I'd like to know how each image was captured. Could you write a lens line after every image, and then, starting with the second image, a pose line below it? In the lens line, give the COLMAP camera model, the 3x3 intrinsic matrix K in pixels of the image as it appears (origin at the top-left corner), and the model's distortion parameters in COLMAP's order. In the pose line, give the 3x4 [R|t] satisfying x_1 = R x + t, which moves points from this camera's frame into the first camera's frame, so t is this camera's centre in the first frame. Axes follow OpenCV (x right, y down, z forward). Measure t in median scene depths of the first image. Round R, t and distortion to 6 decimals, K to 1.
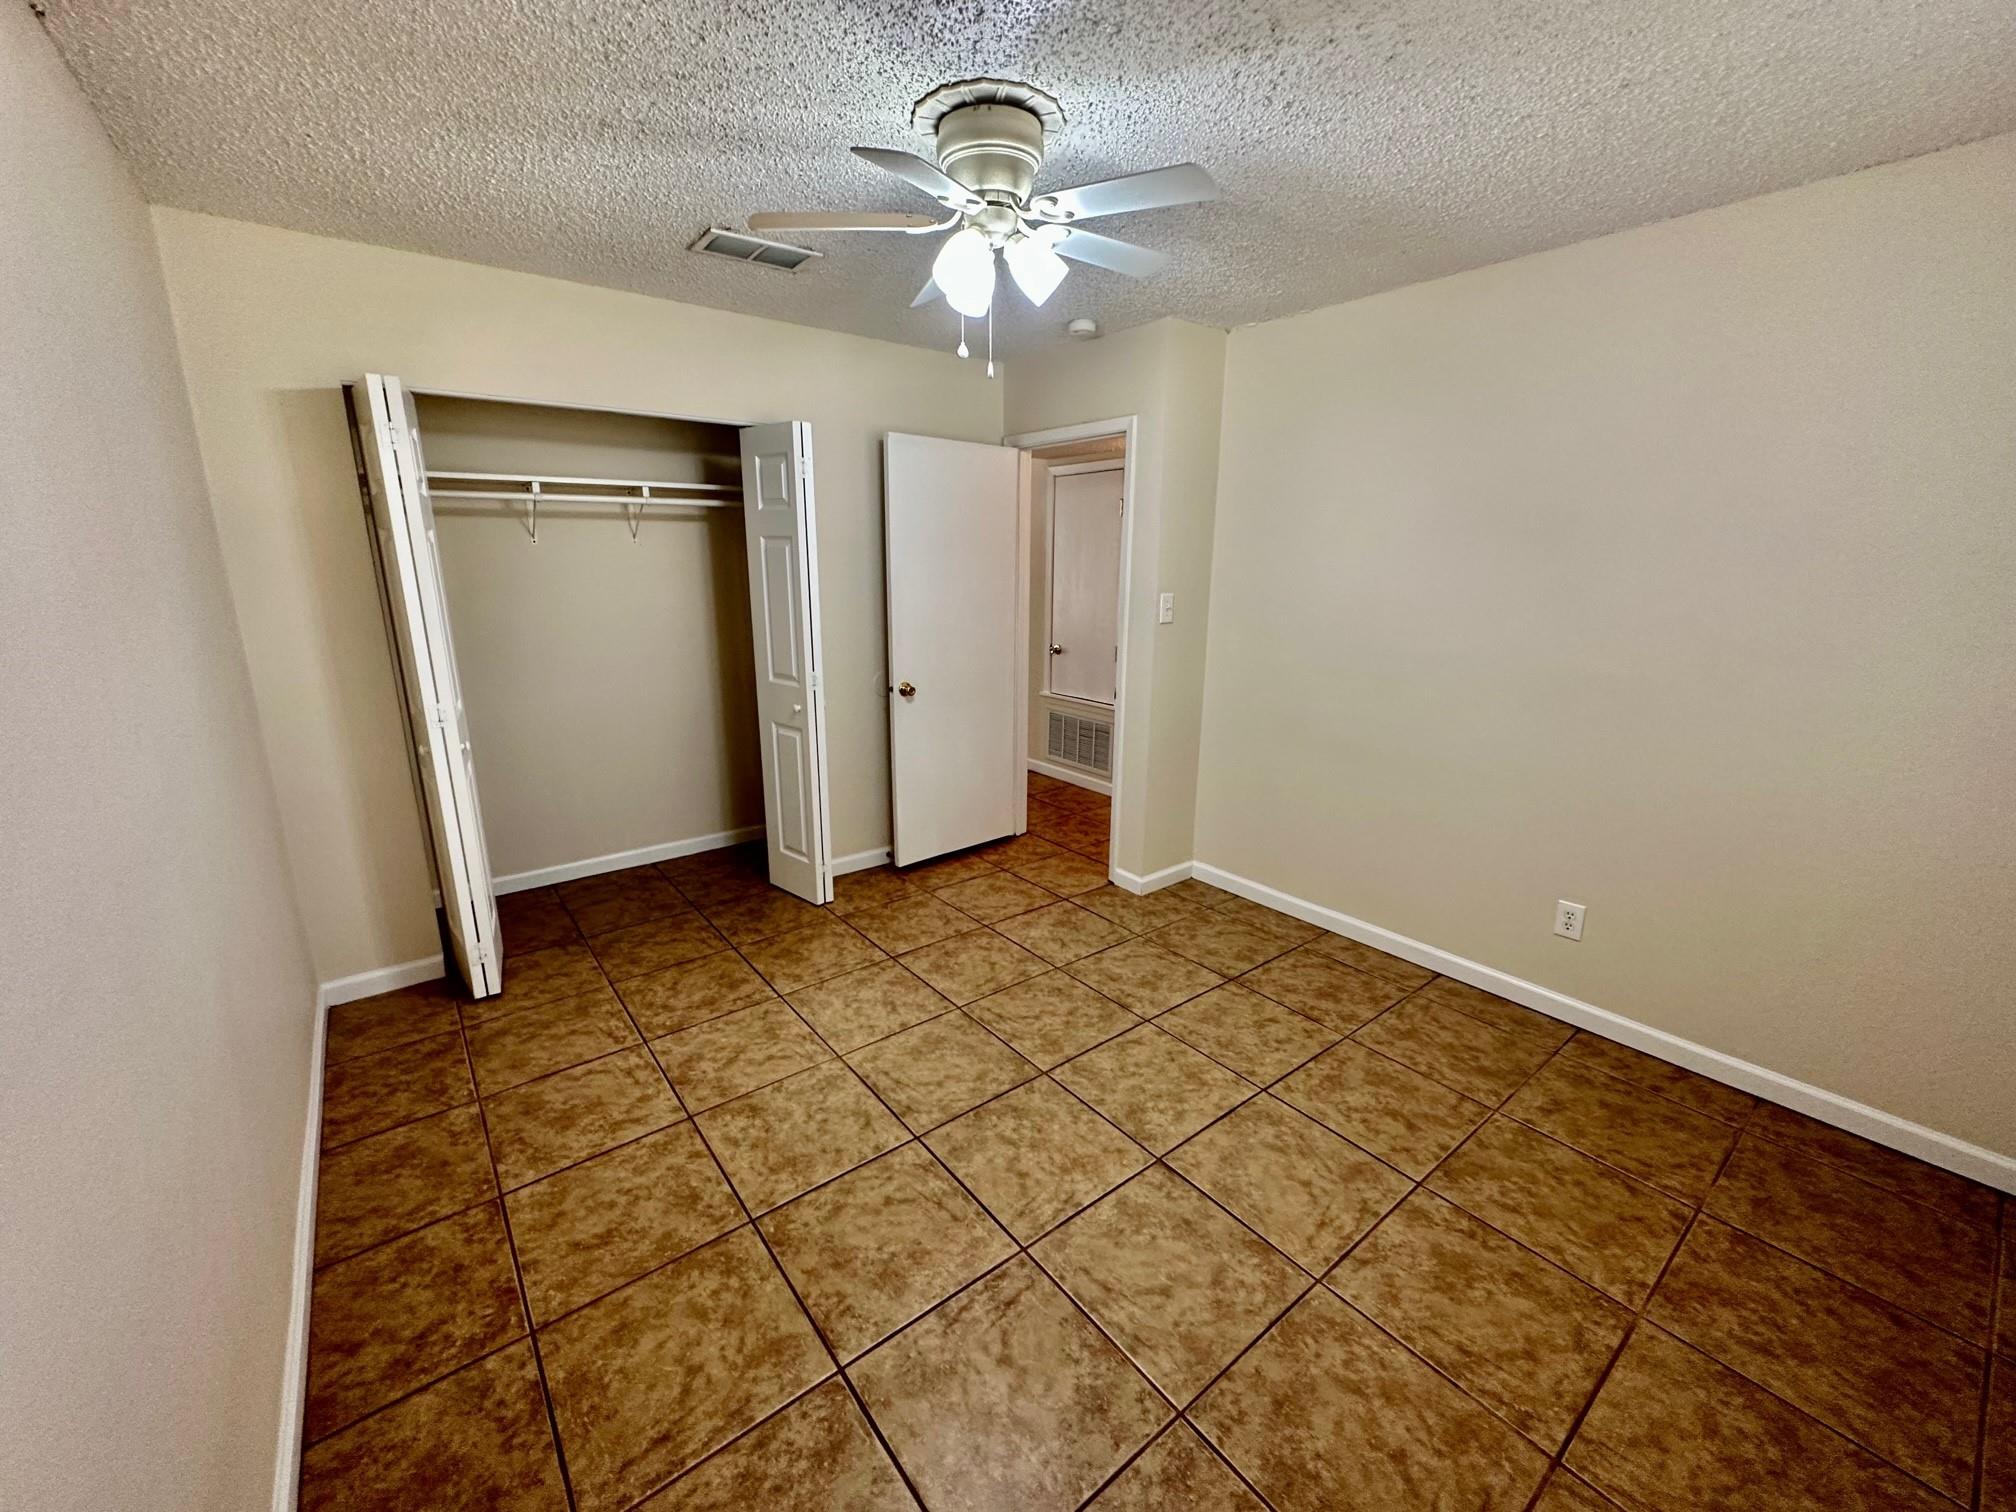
lens RADIAL K [[807.4, 0, 1008.6], [0, 807.4, 742.3], [0, 0, 1]] dist [0.002046, -0.001115]
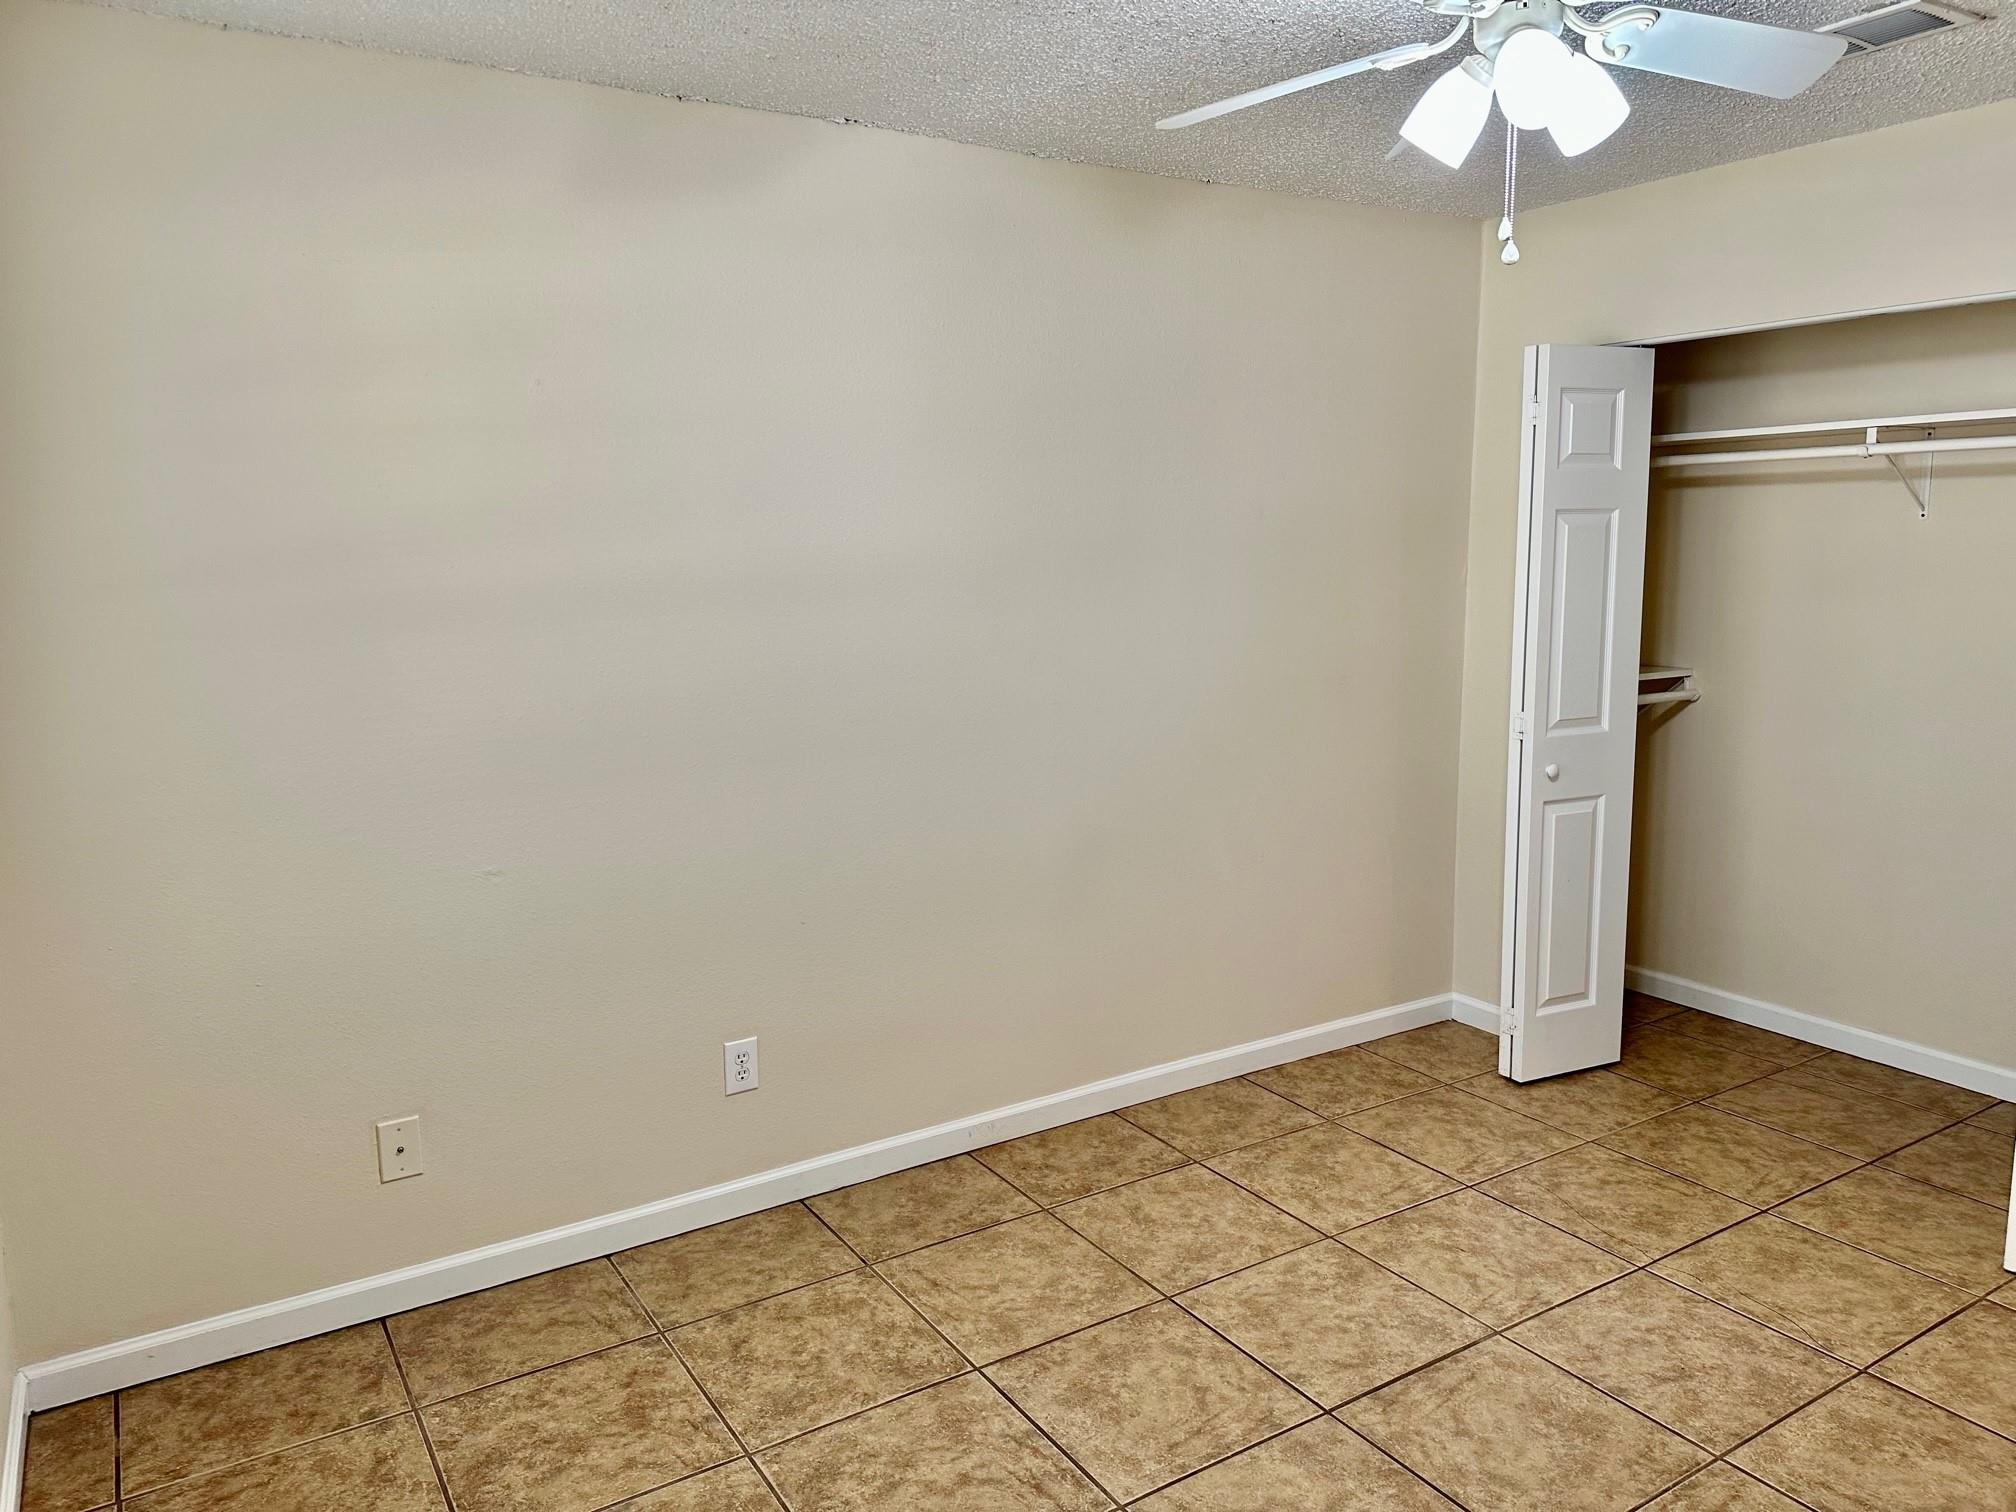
lens RADIAL K [[1419.9, 0, 1039.0], [0, 1419.9, 727.3], [0, 0, 1]] dist [0.043643, -0.051815]
pose [[-0.090820, 0.132101, -0.987067, 0.973863], [-0.217135, 0.964690, 0.149085, -0.171430], [0.971907, 0.227867, -0.058929, 0.700408]]
